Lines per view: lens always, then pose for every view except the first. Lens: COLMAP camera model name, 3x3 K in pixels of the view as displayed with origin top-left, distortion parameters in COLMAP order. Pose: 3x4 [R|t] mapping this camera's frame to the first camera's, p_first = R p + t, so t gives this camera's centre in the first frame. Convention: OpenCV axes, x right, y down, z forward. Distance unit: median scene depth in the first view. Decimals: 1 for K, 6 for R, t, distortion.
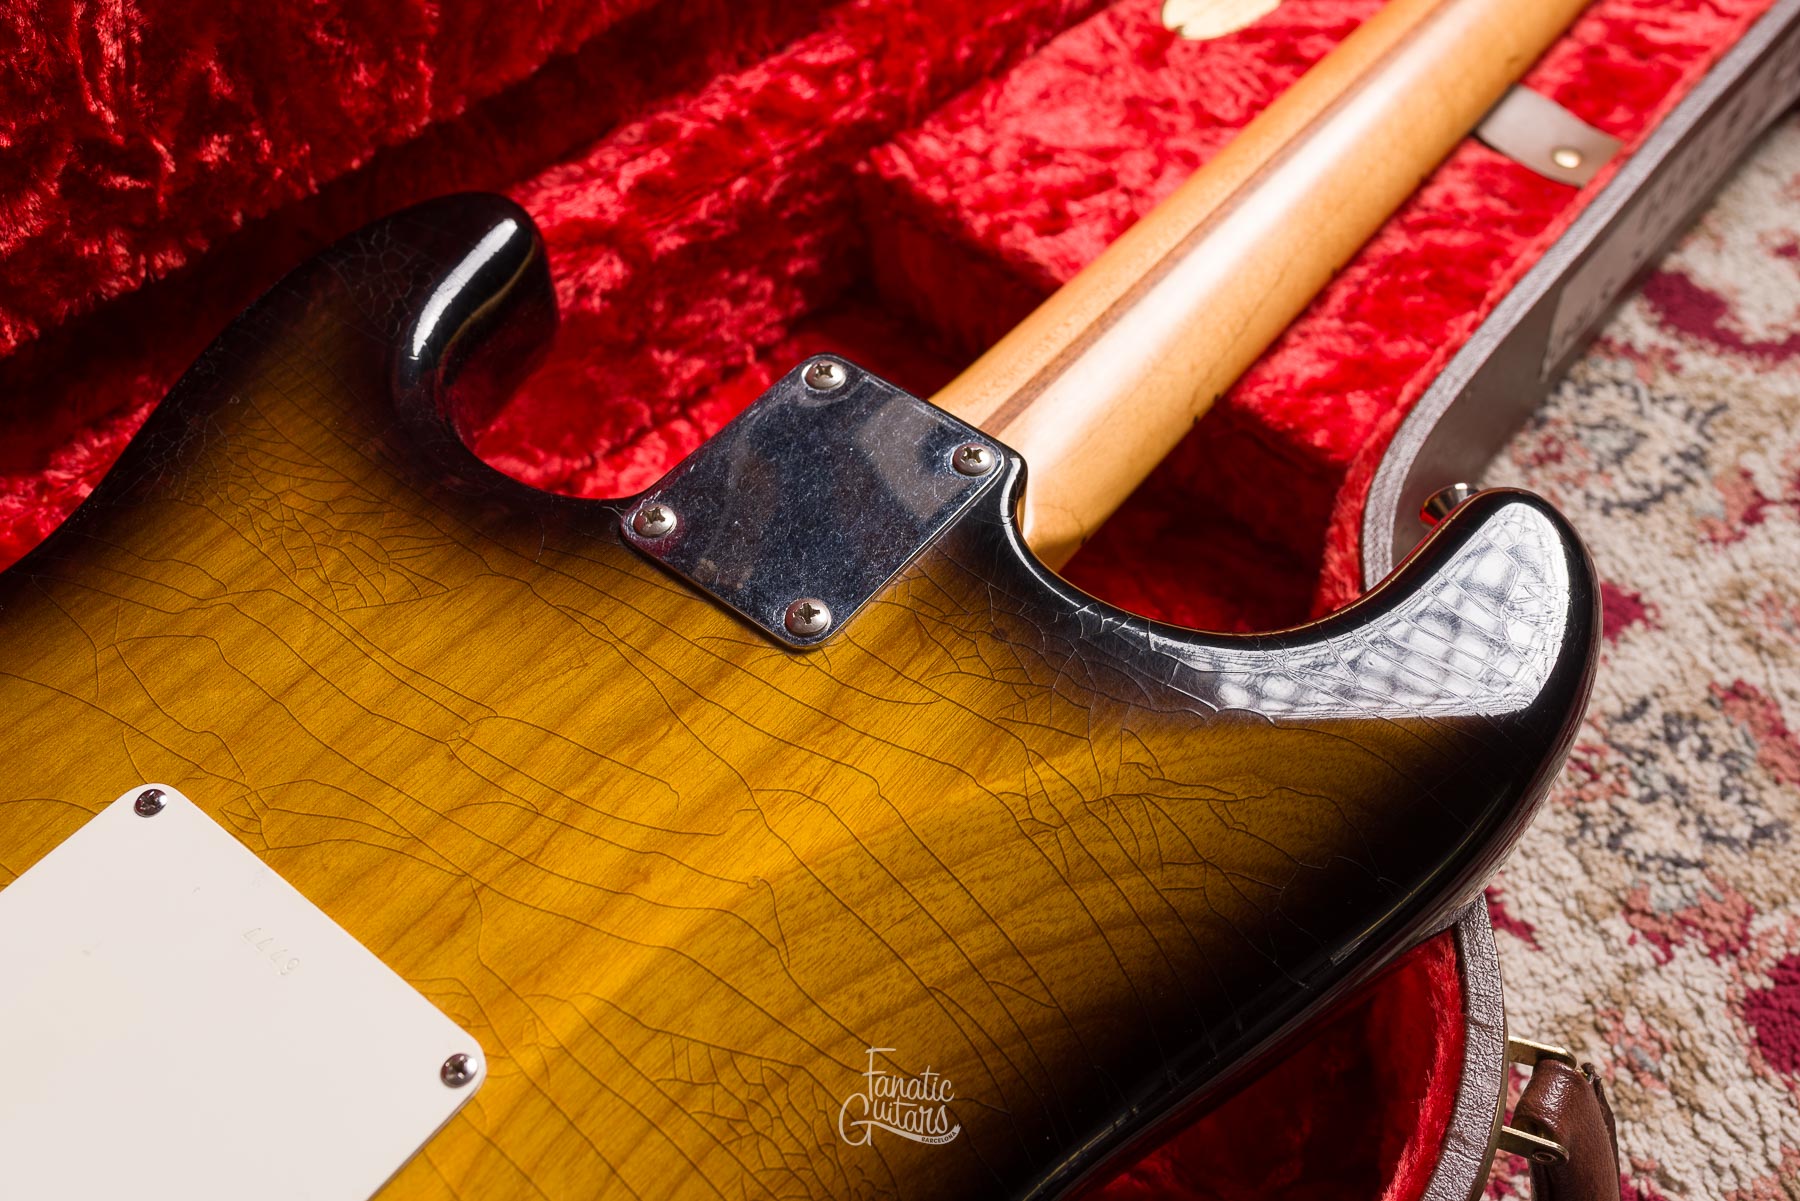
lens RADIAL K [[1785.2, 0, 899.8], [0, 1785.2, 601.6], [0, 0, 1]] dist [0.004271, -0.014435]
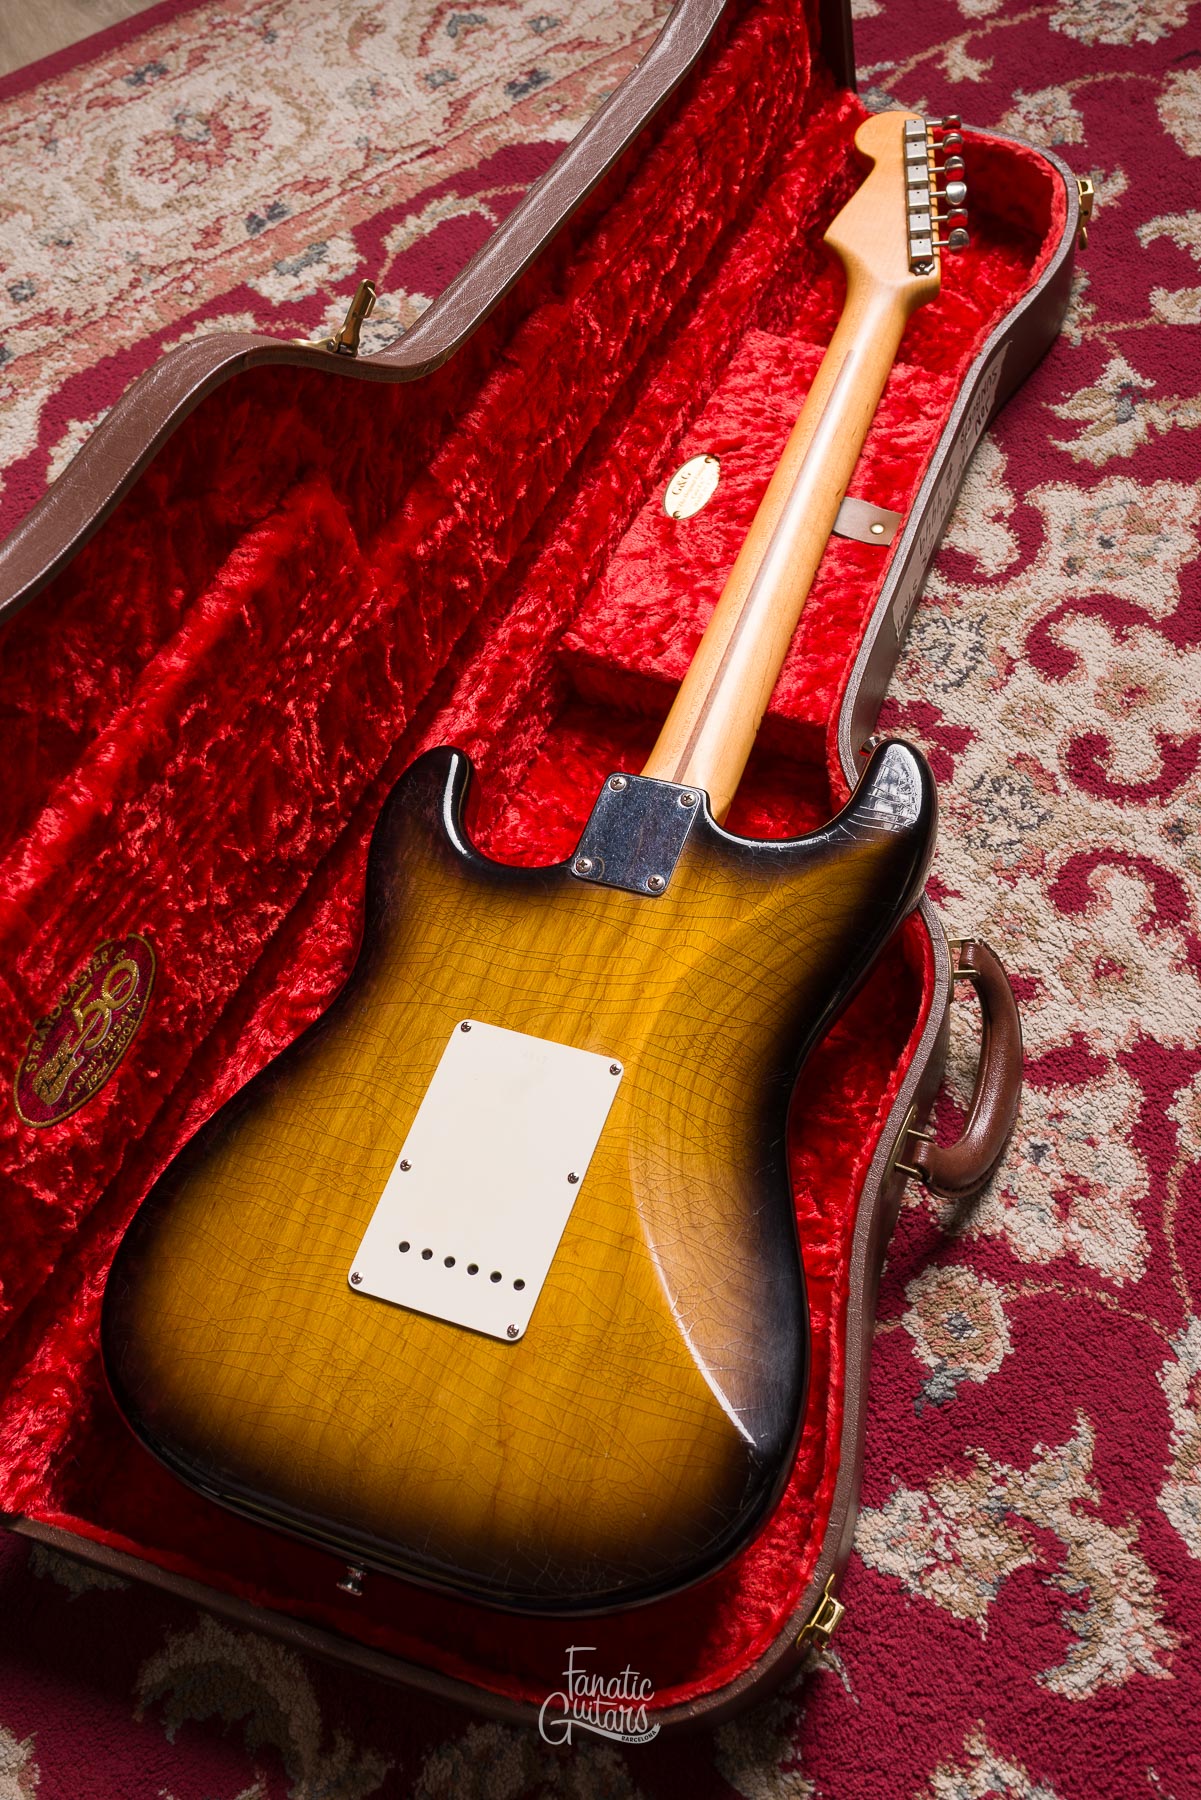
lens RADIAL K [[1713.8, 0, 599.5], [0, 1713.8, 900.3], [0, 0, 1]] dist [-0.001421, -0.001750]
pose [[0.940264, -0.337611, 0.043852, -0.183878], [0.330047, 0.935541, 0.125825, -0.231381], [-0.083505, -0.103836, 0.991083, -1.124007]]
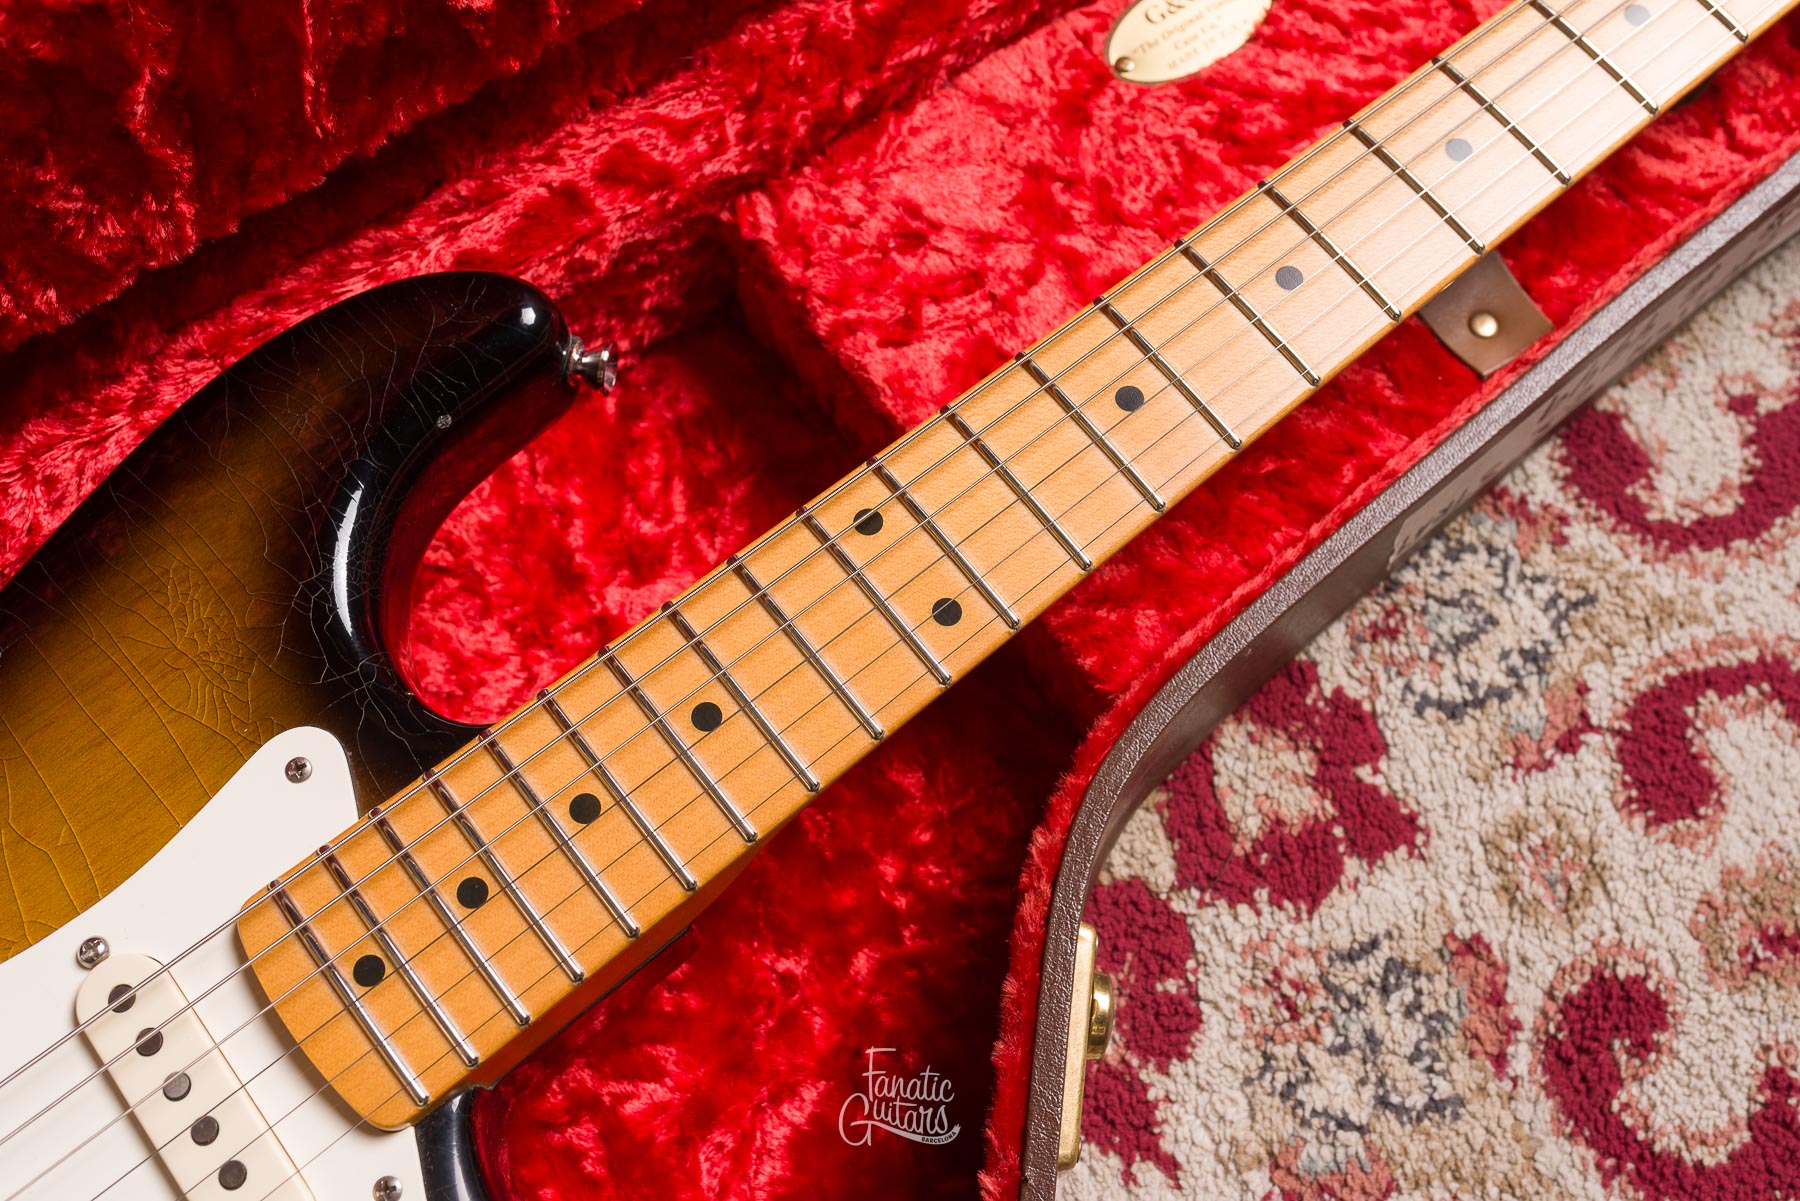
lens RADIAL K [[1780.5, 0, 903.0], [0, 1780.5, 597.4], [0, 0, 1]] dist [0.002013, -0.004282]
pose [[0.983119, 0.173483, -0.058150, 0.180581], [-0.147363, 0.939128, 0.310359, -0.406062], [0.108452, -0.296550, 0.948839, 0.070744]]
